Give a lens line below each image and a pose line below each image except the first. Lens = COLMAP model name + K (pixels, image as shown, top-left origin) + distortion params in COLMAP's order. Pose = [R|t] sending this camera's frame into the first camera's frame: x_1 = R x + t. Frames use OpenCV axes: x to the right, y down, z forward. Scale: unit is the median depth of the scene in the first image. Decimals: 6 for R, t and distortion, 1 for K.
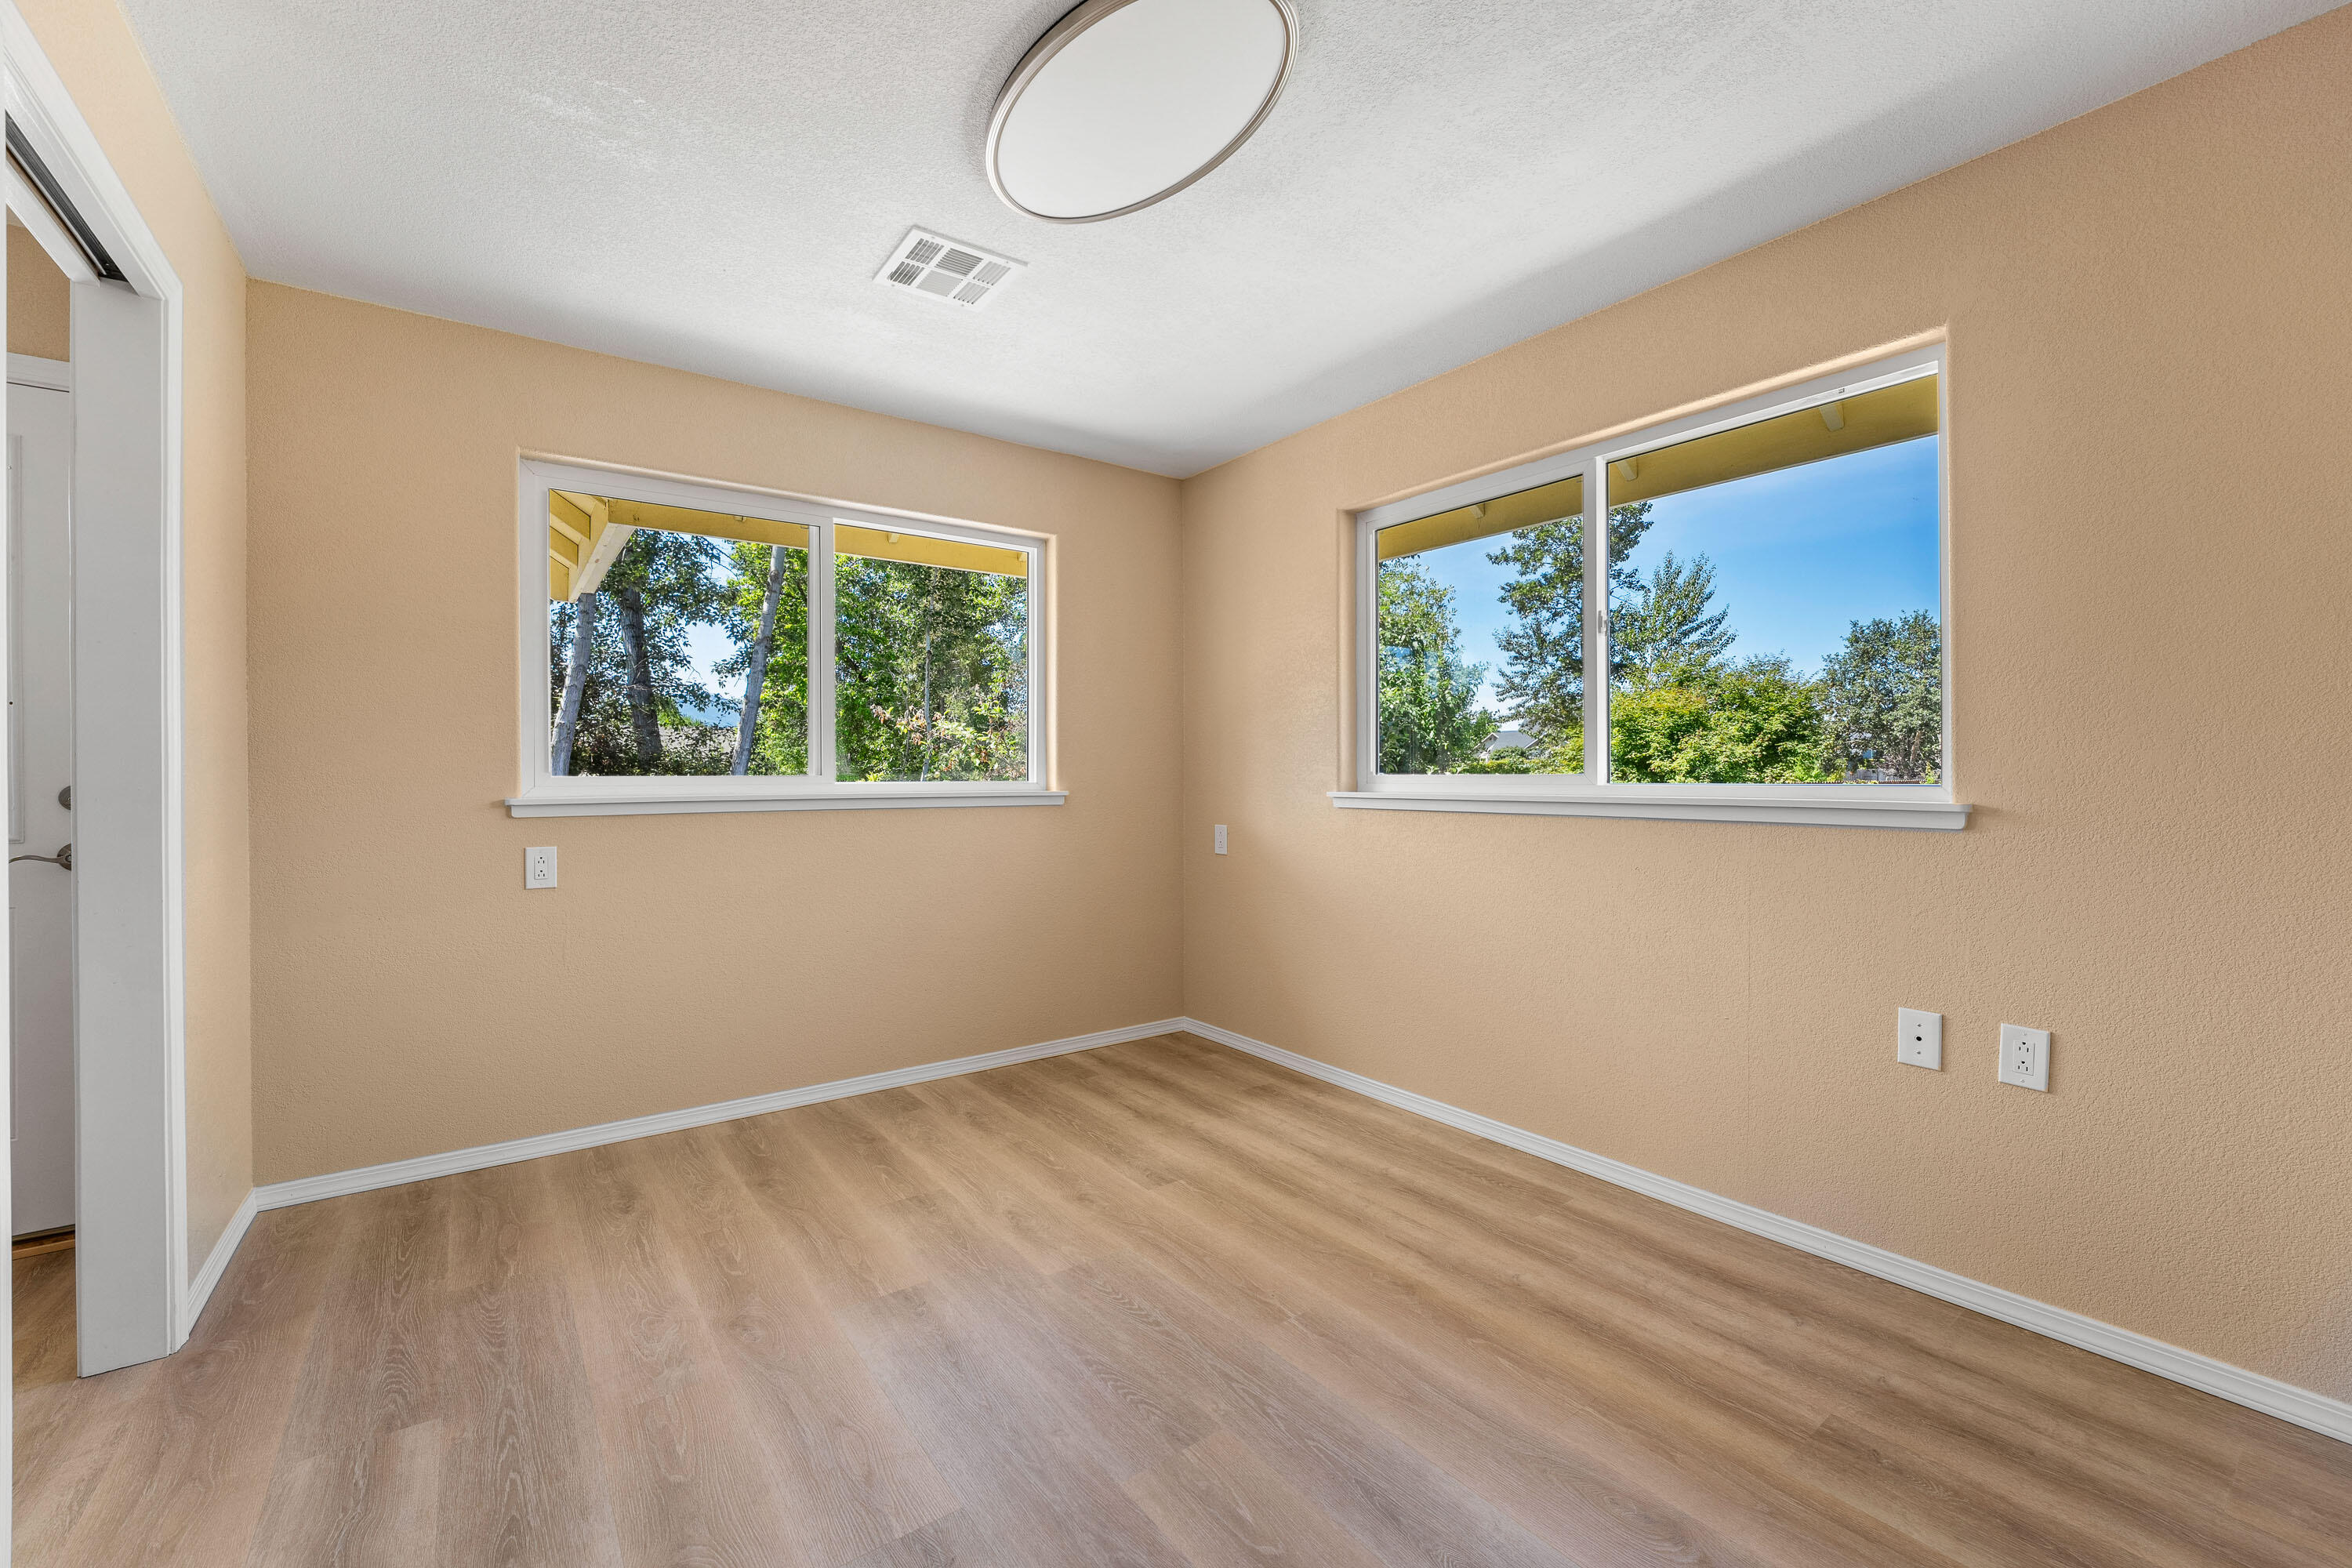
lens RADIAL K [[958.1, 0, 1181.7], [0, 958.1, 780.6], [0, 0, 1]] dist [-0.015310, 0.003032]
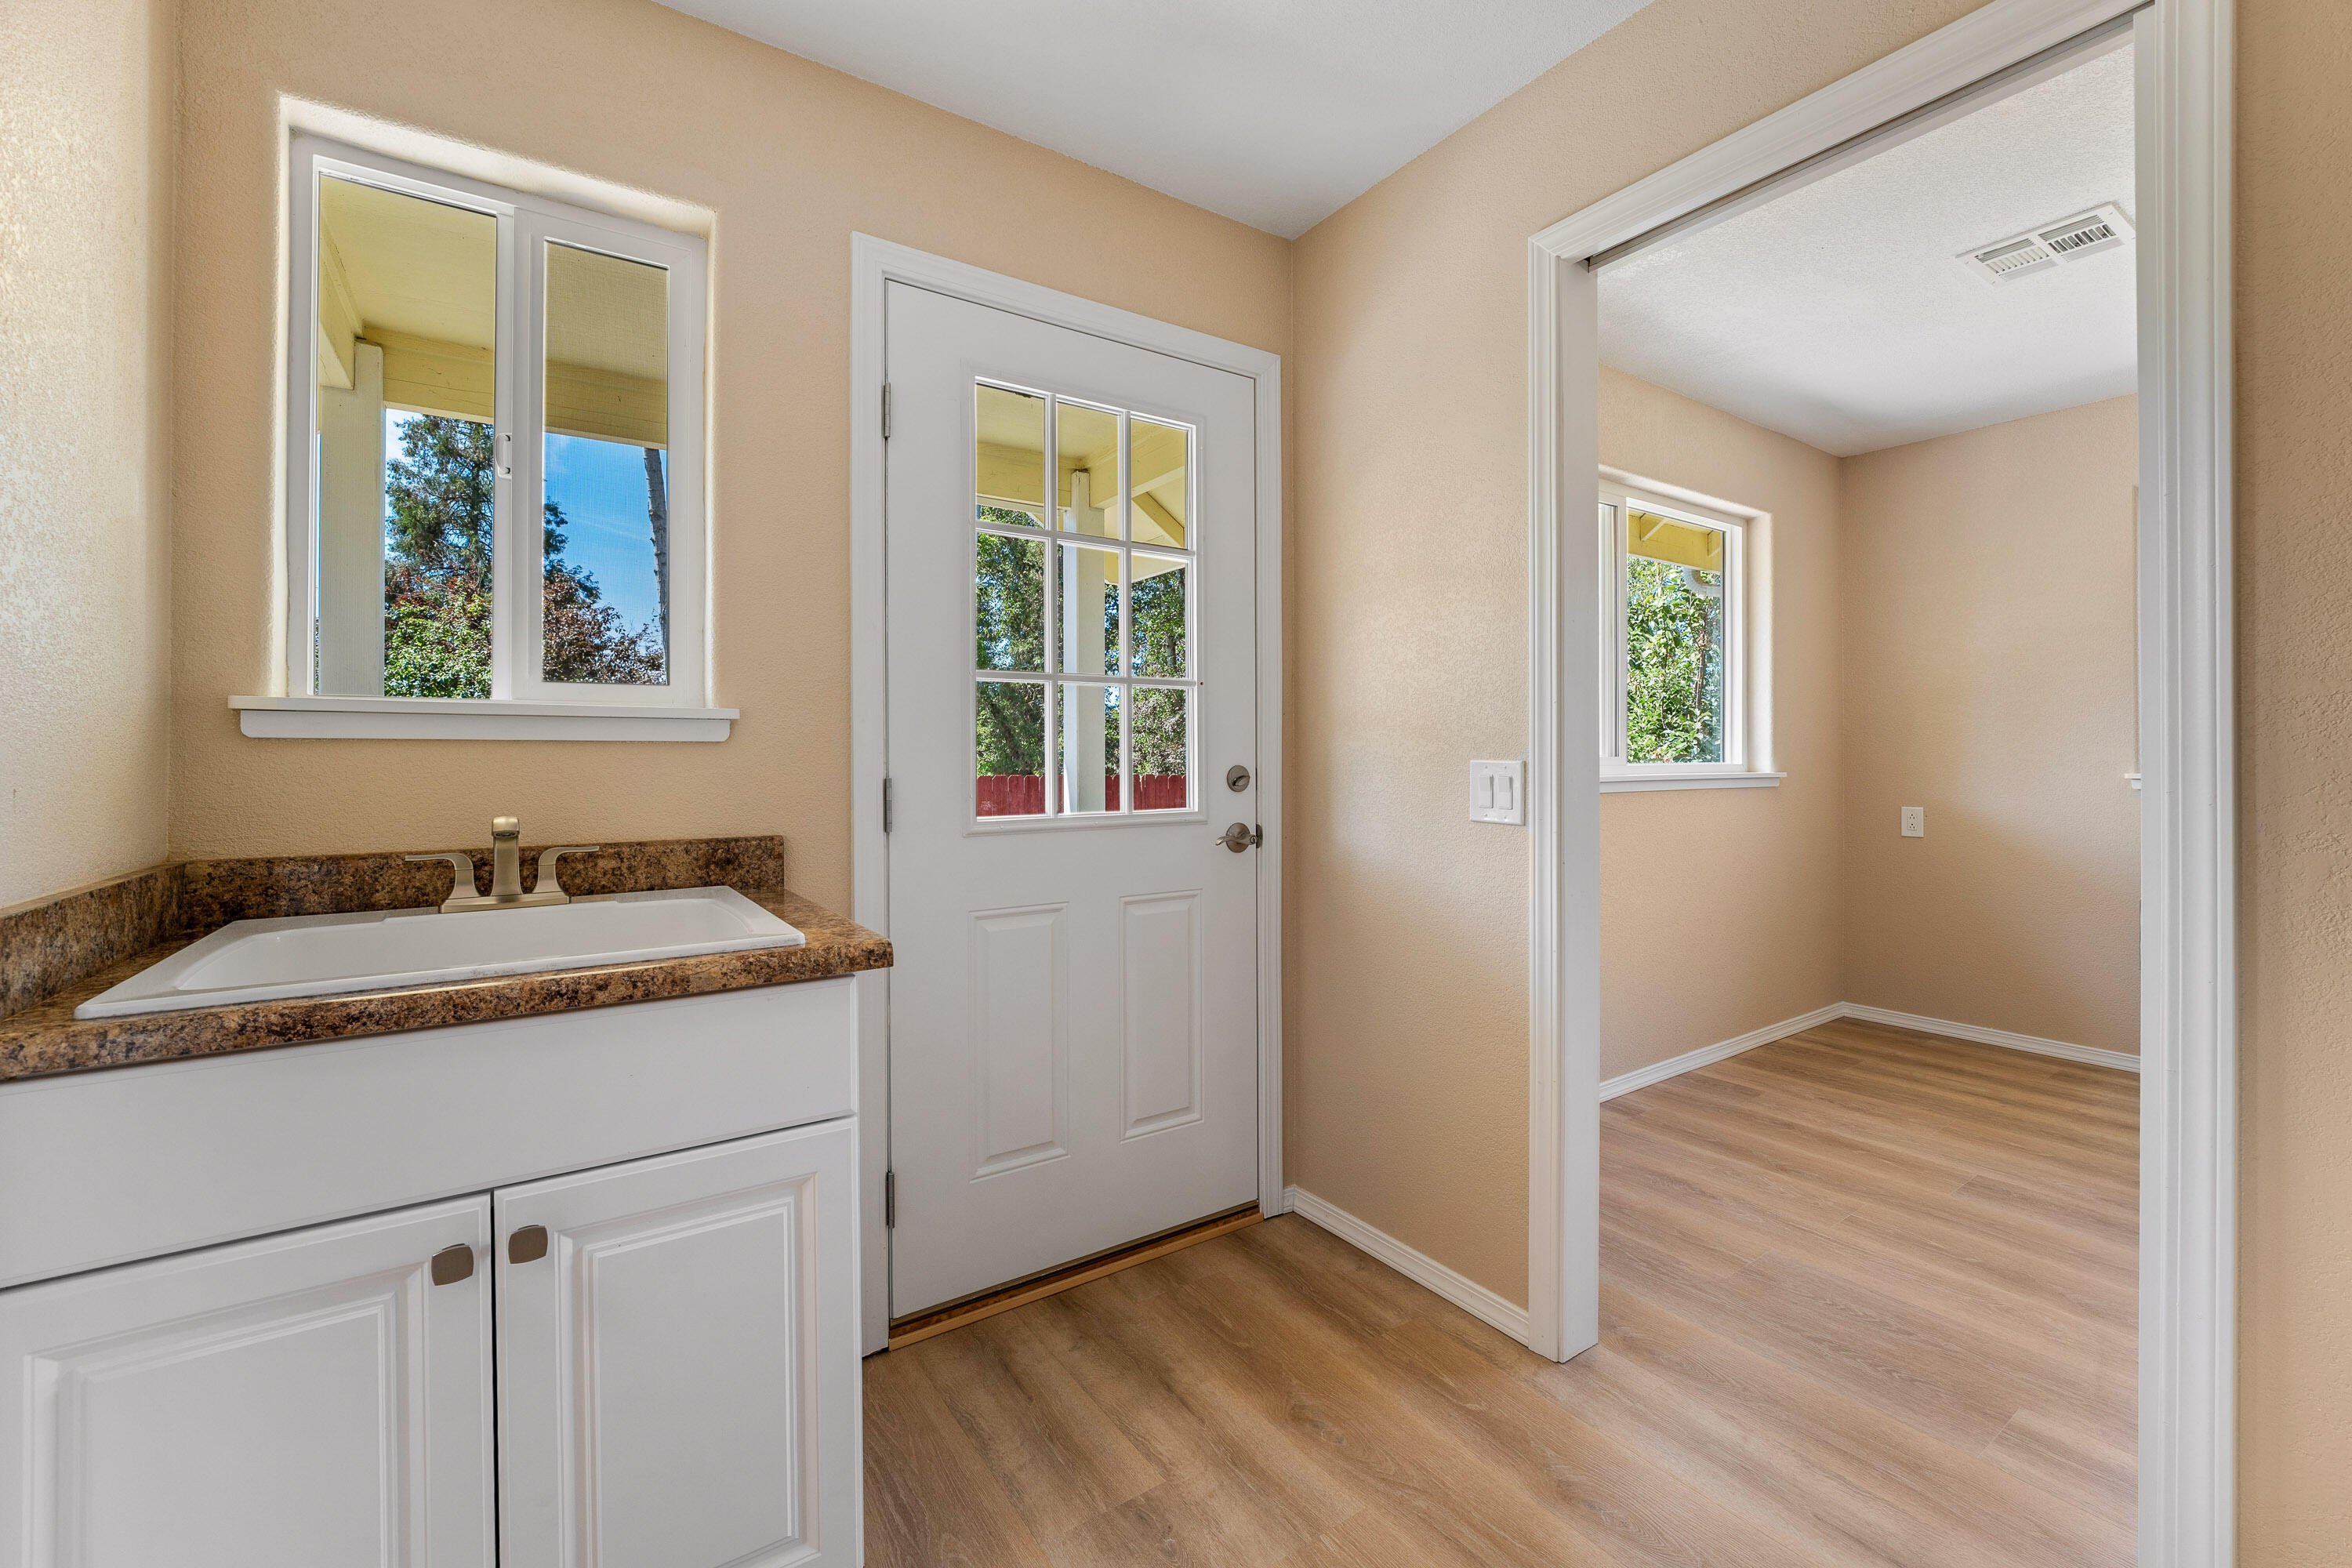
lens RADIAL K [[958.1, 0, 1171.2], [0, 958.1, 771.3], [0, 0, 1]] dist [-0.015310, 0.003032]
pose [[0.999136, -0.001862, -0.041509, -0.903979], [0.002247, 0.999955, 0.009233, -0.002139], [0.041490, -0.009318, 0.999095, -0.010733]]
